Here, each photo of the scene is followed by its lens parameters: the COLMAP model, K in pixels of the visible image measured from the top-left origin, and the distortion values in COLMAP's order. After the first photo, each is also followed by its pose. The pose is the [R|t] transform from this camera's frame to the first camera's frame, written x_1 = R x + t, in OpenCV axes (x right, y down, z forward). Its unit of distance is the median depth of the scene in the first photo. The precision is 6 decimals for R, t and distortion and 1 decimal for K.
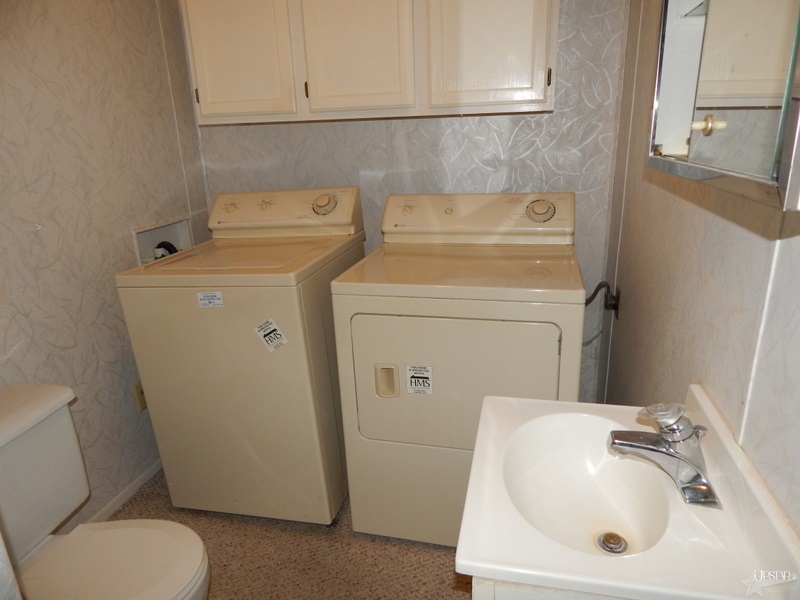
lens RADIAL K [[516.8, 0, 392.5], [0, 516.8, 299.5], [0, 0, 1]] dist [-0.003829, -0.005756]
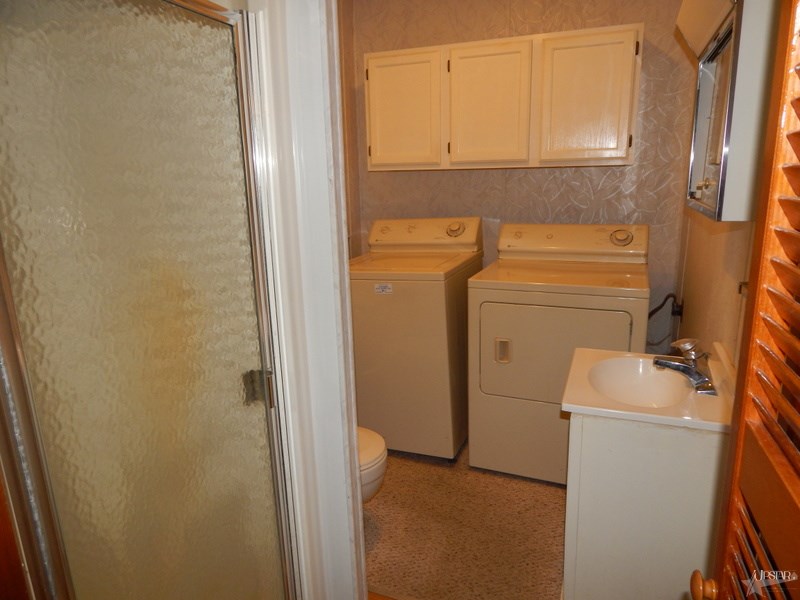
lens RADIAL K [[516.8, 0, 392.5], [0, 516.8, 299.5], [0, 0, 1]] dist [-0.003829, -0.005756]
pose [[0.987358, 0.047773, -0.151136, -0.087316], [-0.058040, 0.996244, -0.064263, 0.106411], [0.147499, 0.072223, 0.986422, -0.388807]]
